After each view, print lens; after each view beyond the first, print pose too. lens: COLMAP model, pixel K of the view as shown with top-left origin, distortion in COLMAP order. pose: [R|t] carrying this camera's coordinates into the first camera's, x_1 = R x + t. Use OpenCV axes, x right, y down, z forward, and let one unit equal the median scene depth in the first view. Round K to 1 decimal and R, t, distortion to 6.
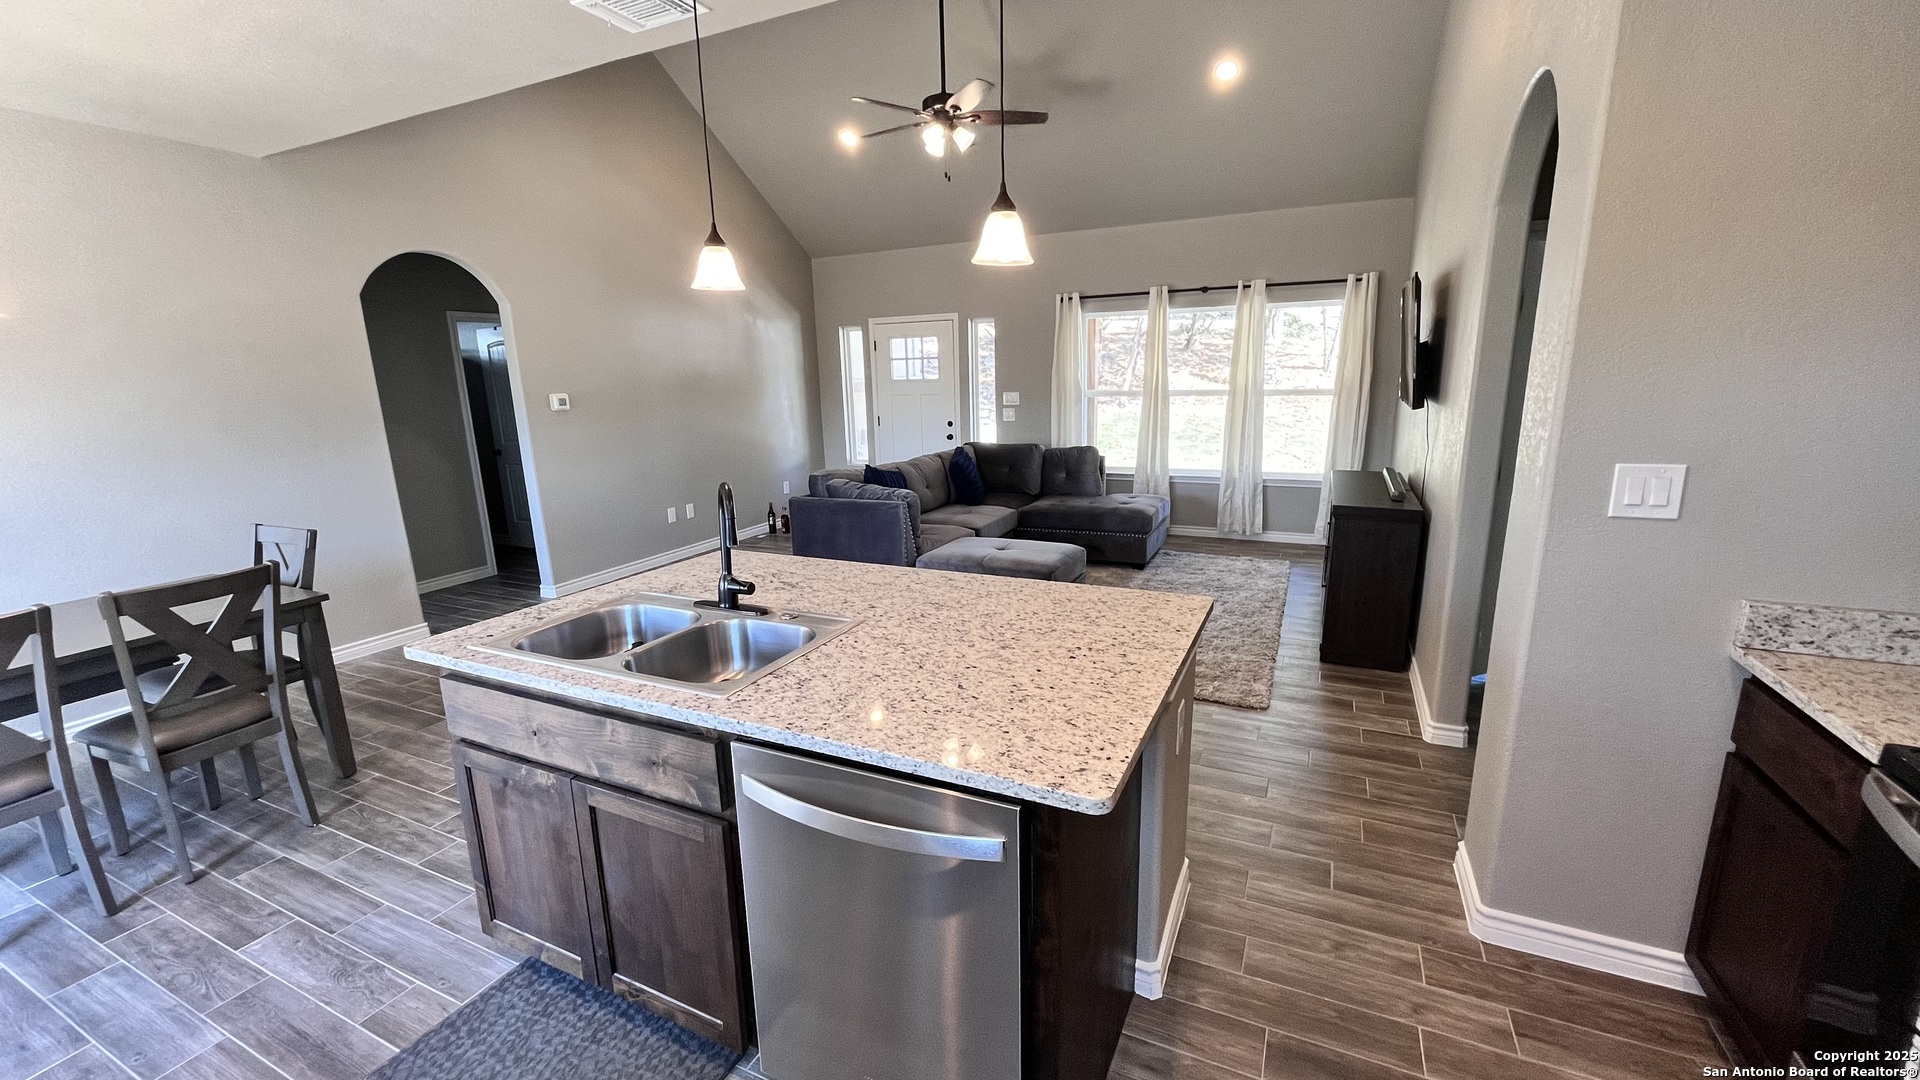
lens RADIAL K [[775.1, 0, 950.3], [0, 775.1, 532.3], [0, 0, 1]] dist [-0.001486, -0.000426]
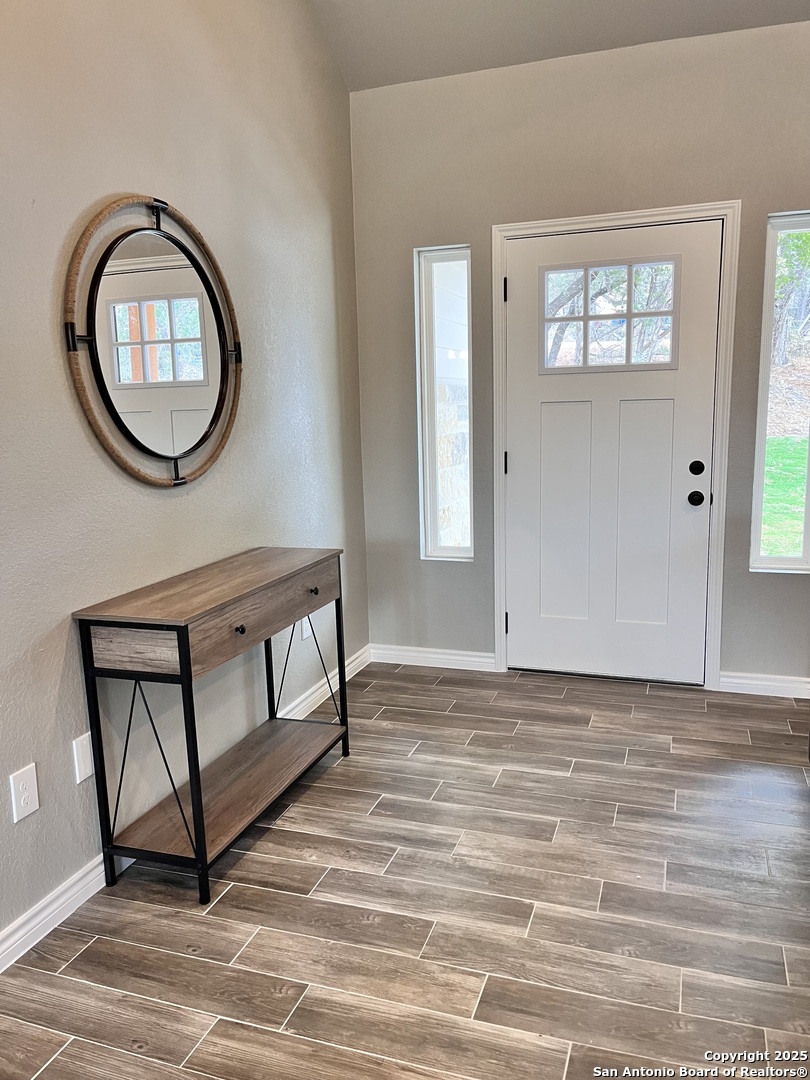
lens RADIAL K [[824.7, 0, 403.1], [0, 824.7, 536.5], [0, 0, 1]] dist [0.033726, -0.003396]
pose [[0.993613, -0.017181, 0.111522, -0.257282], [0.022145, 0.998811, -0.043425, -0.103567], [-0.110643, 0.045617, 0.992813, 0.684310]]
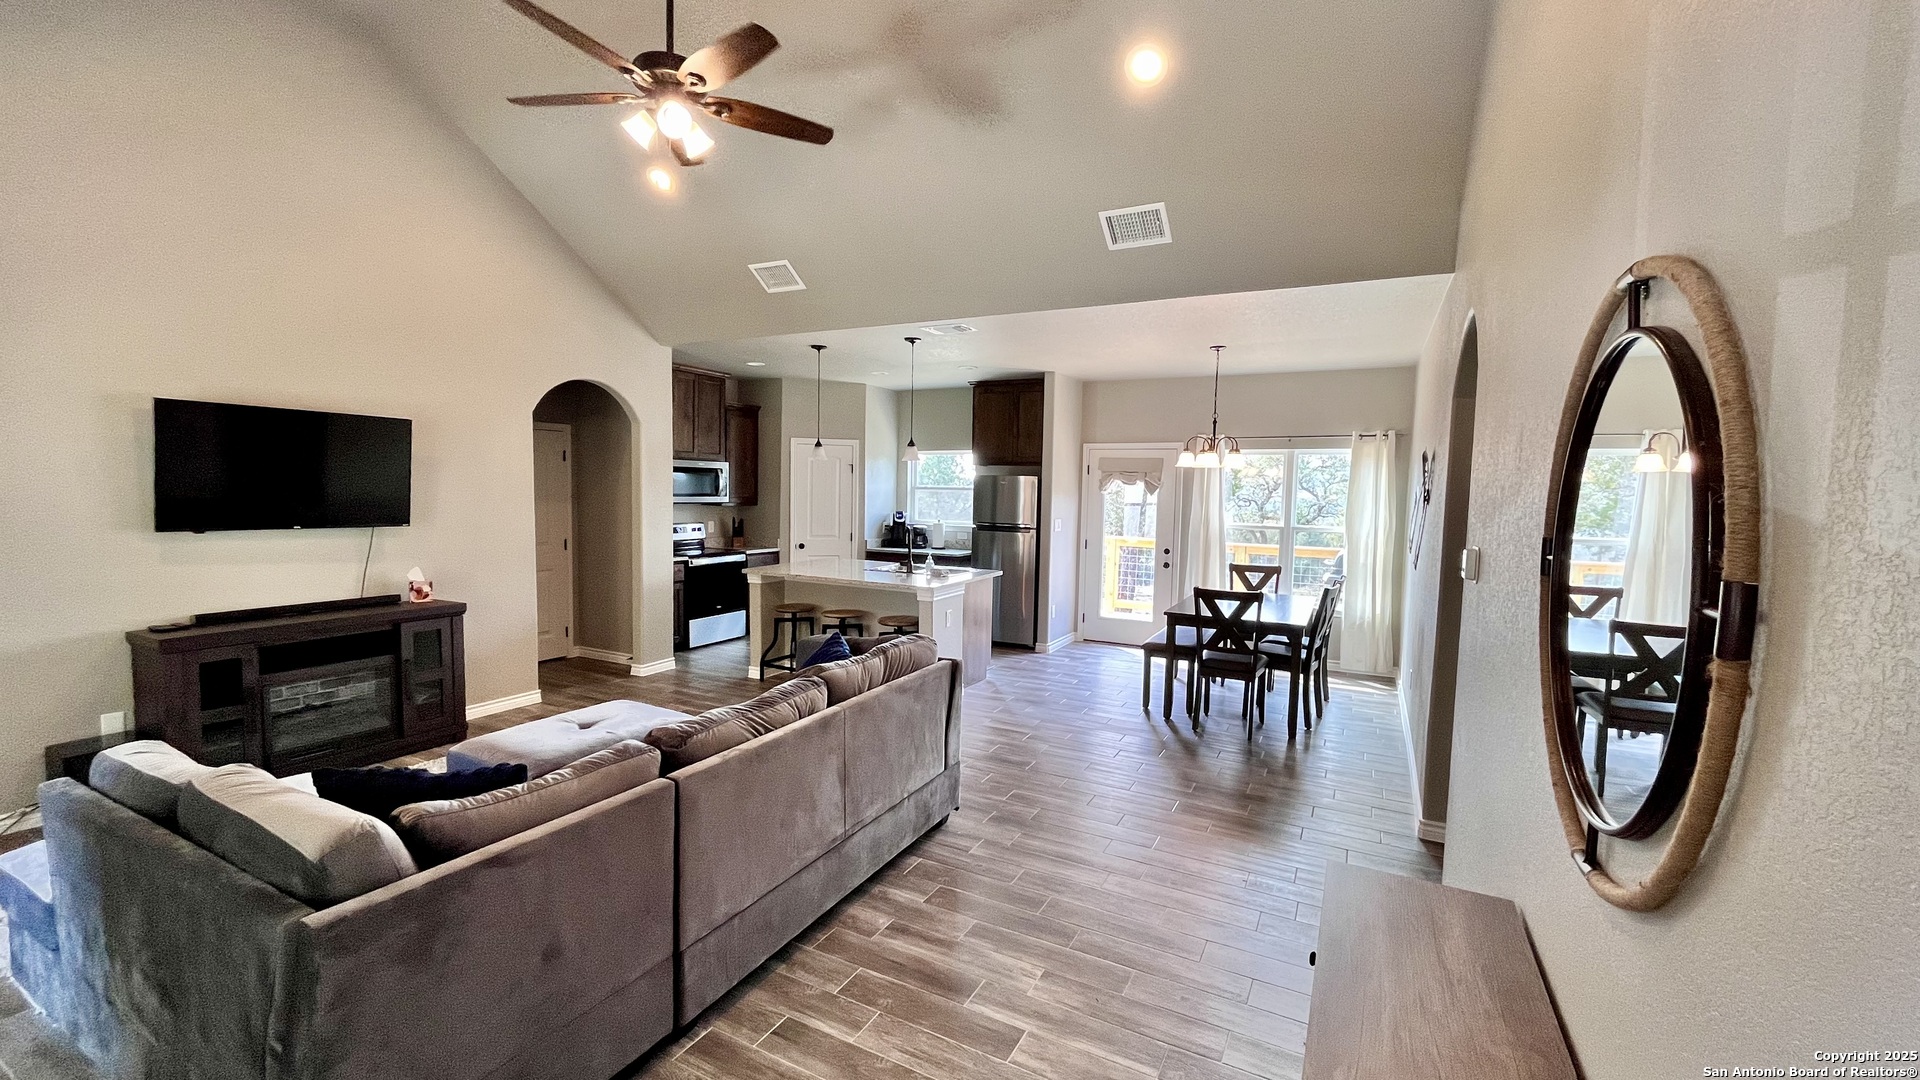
lens RADIAL K [[775.1, 0, 958.2], [0, 775.1, 539.1], [0, 0, 1]] dist [-0.001486, -0.000426]
pose [[-0.999312, 0.000734, 0.037079, -0.188240], [0.010866, 0.961723, 0.273807, -0.268162], [-0.035459, 0.274021, -0.961070, 1.244635]]
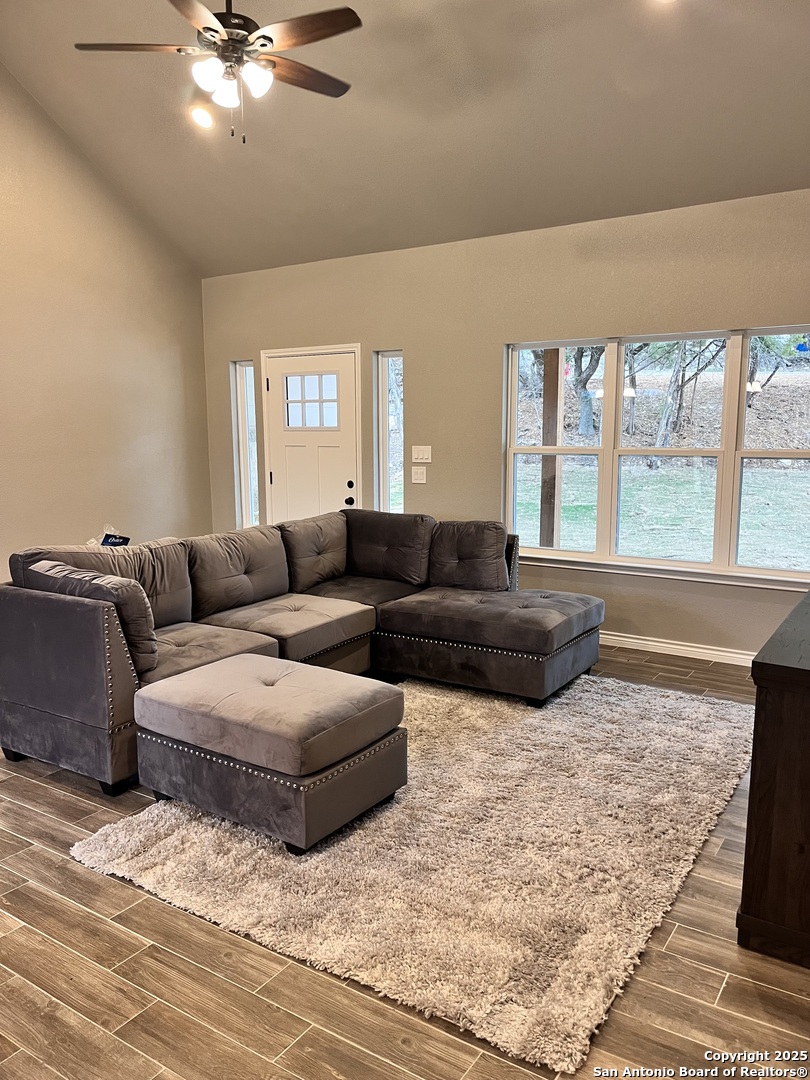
lens RADIAL K [[824.7, 0, 399.6], [0, 824.7, 532.7], [0, 0, 1]] dist [0.033726, -0.003396]
pose [[0.991188, 0.037429, -0.127068, 0.188853], [-0.046596, 0.996461, -0.069958, -0.042289], [0.123999, 0.075262, 0.989424, 0.225621]]
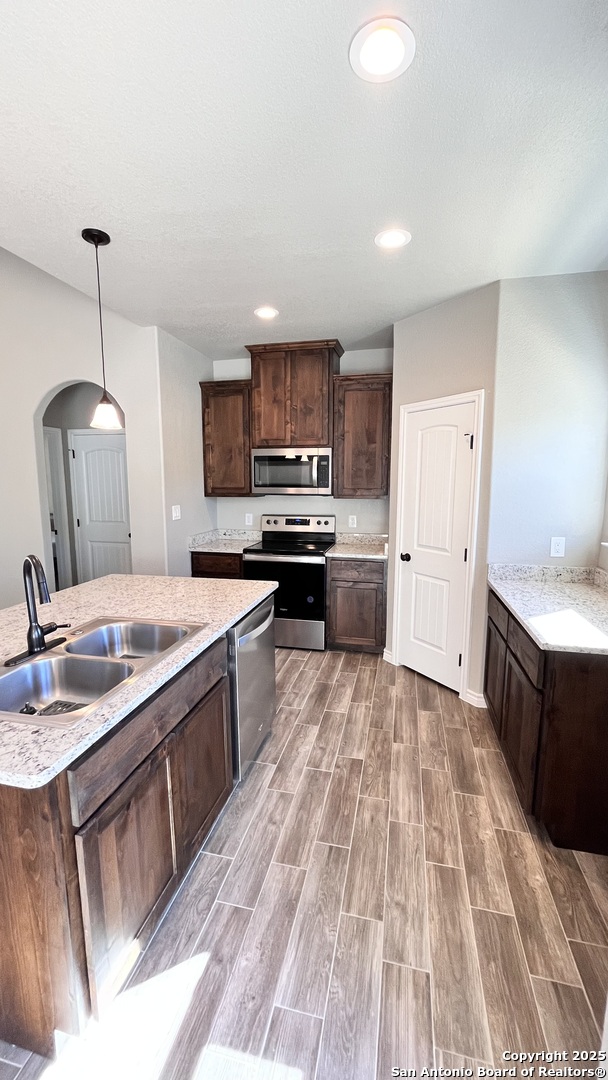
lens RADIAL K [[436.0, 0, 305.8], [0, 436.0, 539.4], [0, 0, 1]] dist [-0.001486, -0.000426]
pose [[-0.218137, -0.111668, 0.969508, -0.359888], [0.208259, 0.965222, 0.158032, -0.035454], [-0.953438, 0.236381, -0.187295, 0.221919]]
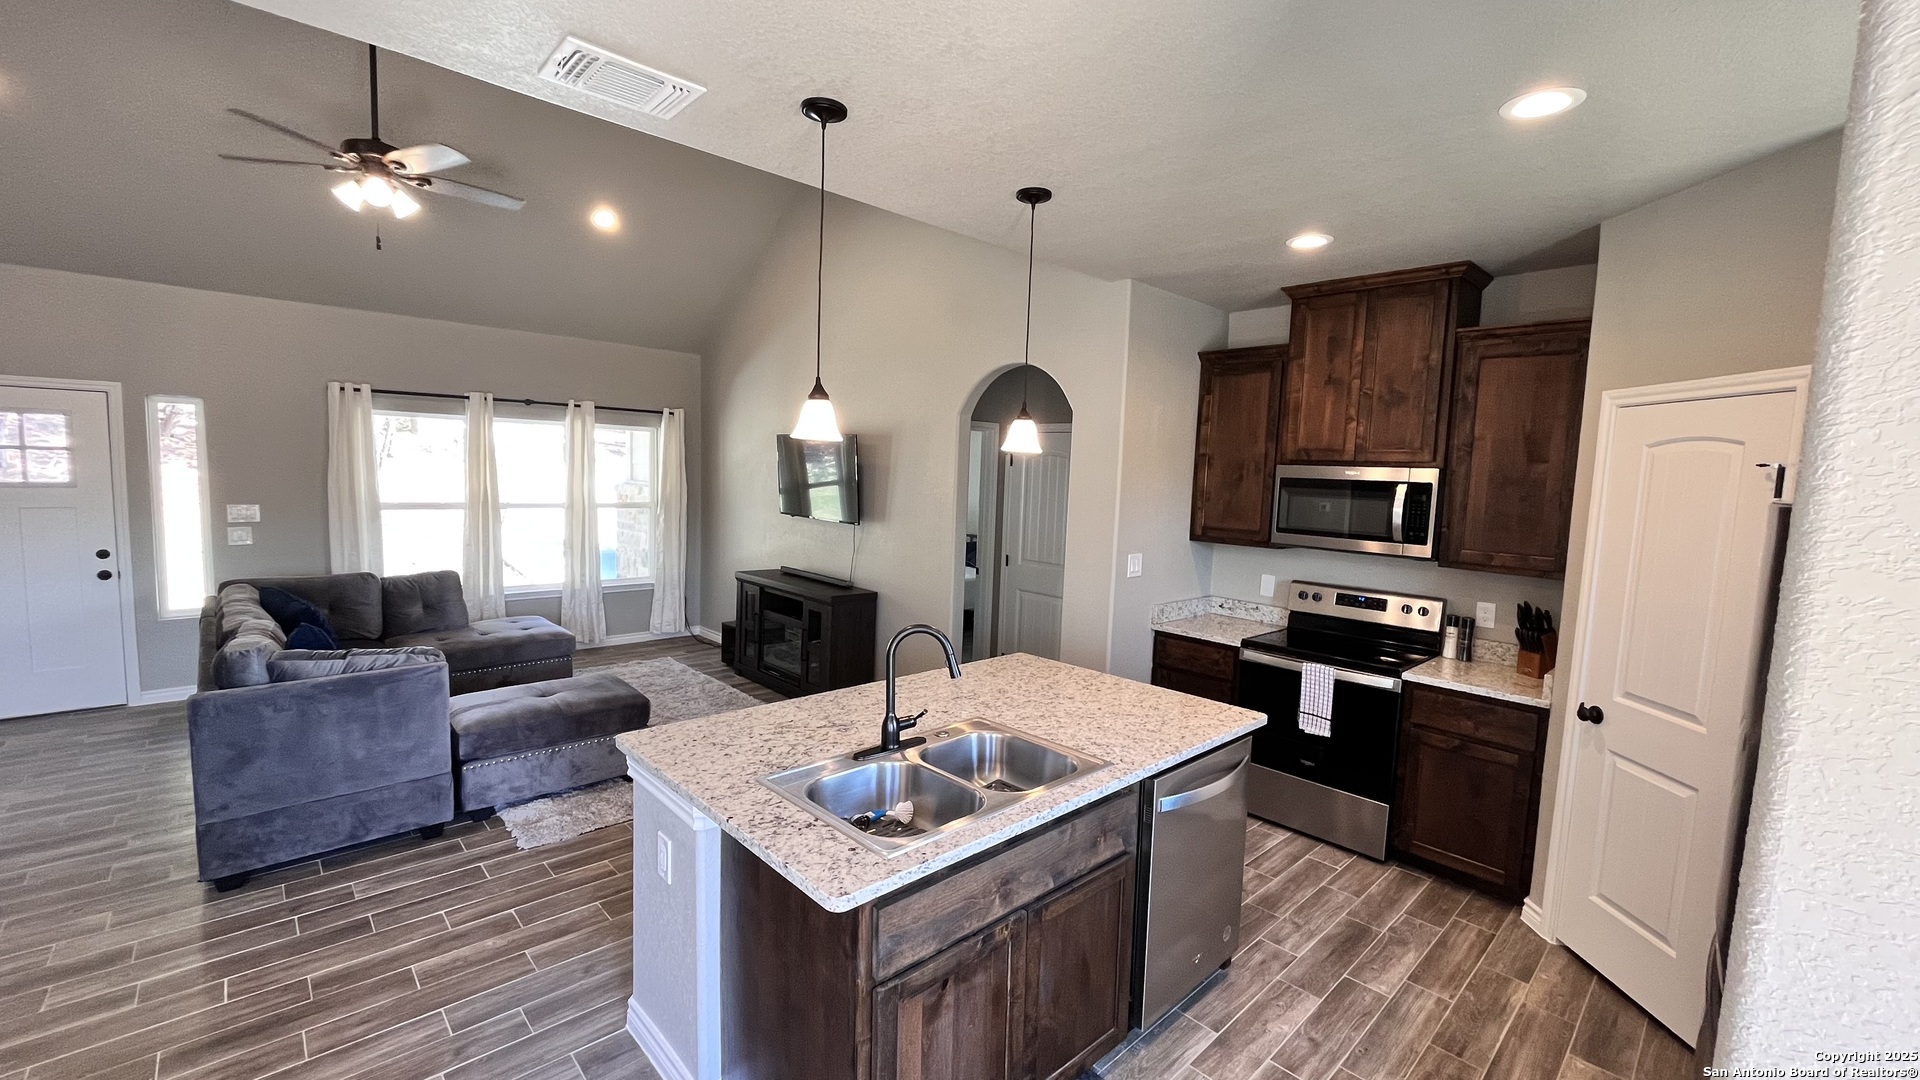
lens RADIAL K [[775.1, 0, 960.5], [0, 775.1, 540.1], [0, 0, 1]] dist [-0.001486, -0.000426]
pose [[0.357299, -0.048699, 0.932720, -0.402749], [0.150511, 0.988590, -0.006041, -0.052550], [-0.921783, 0.142543, 0.360552, 0.168222]]
